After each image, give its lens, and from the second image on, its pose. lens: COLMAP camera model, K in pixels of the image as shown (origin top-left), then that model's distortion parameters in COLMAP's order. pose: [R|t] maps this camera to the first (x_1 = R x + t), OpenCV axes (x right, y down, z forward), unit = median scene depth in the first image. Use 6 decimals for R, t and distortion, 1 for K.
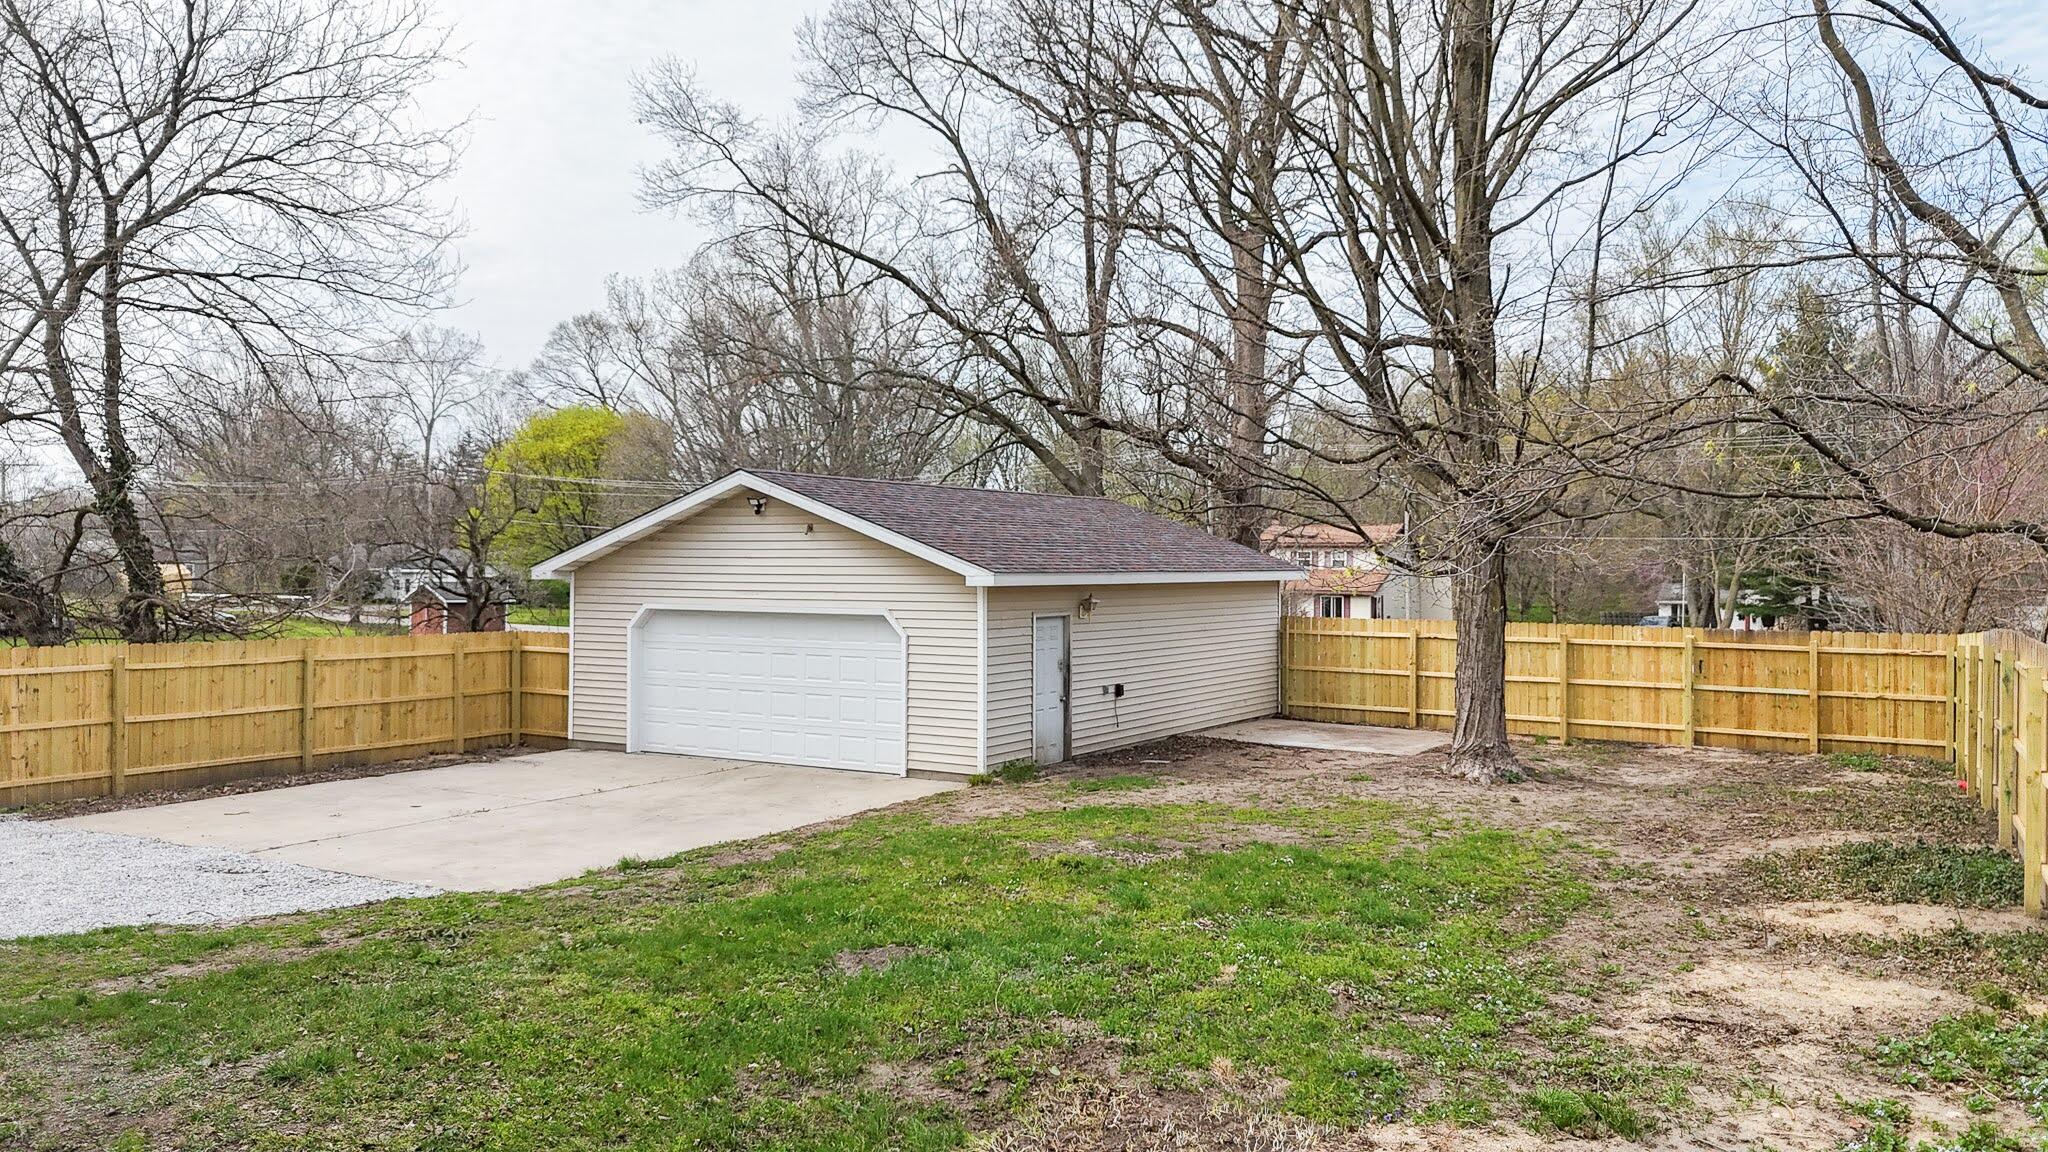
lens RADIAL K [[1526.5, 0, 1013.1], [0, 1526.5, 572.3], [0, 0, 1]] dist [0.043861, -0.008455]
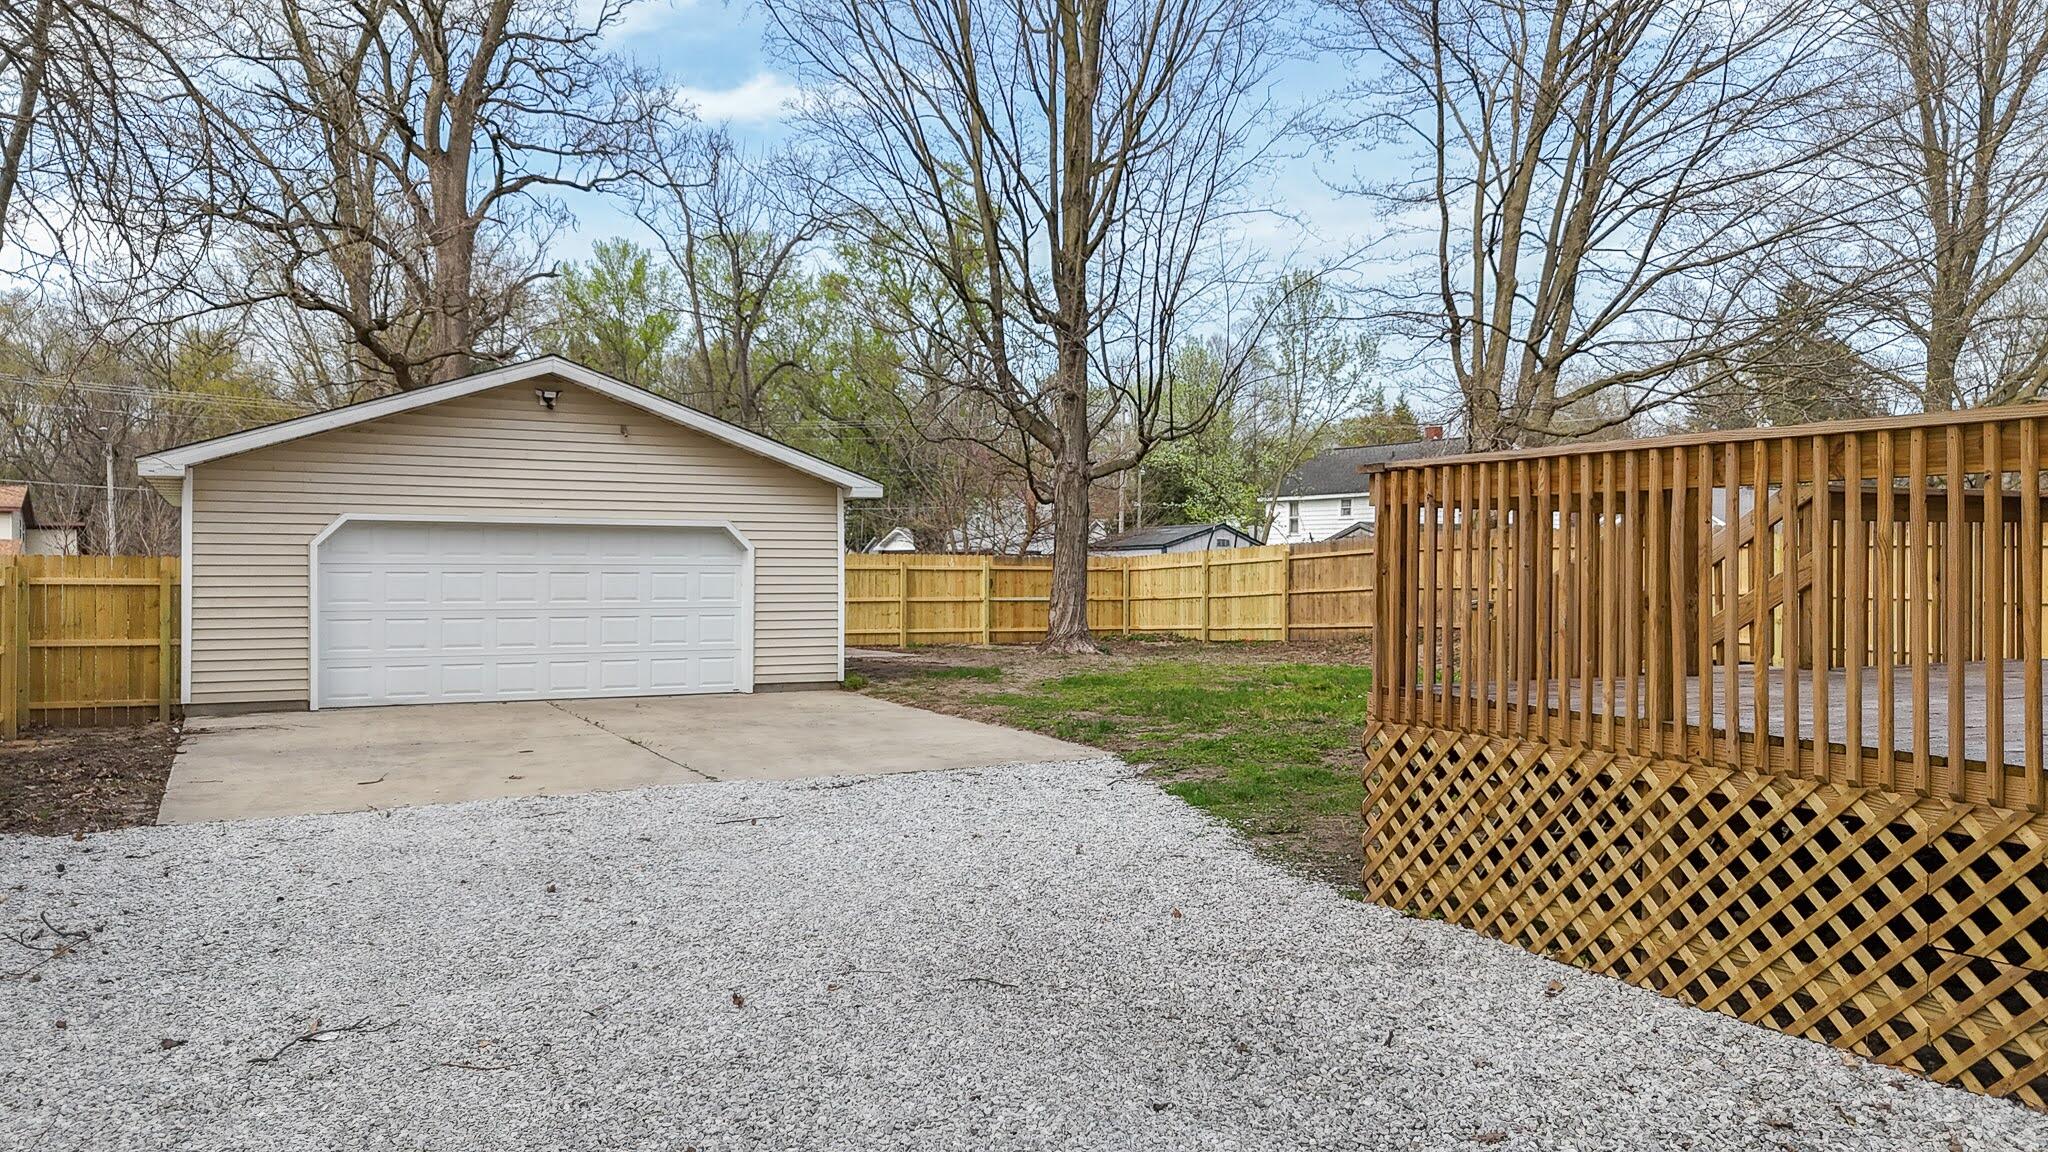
lens RADIAL K [[1526.5, 0, 1033.8], [0, 1526.5, 579.5], [0, 0, 1]] dist [0.043861, -0.008455]
pose [[0.498715, -0.010715, 0.866700, -0.731061], [0.002539, 0.999937, 0.010901, 0.045465], [-0.866762, -0.003235, 0.498711, 0.315949]]
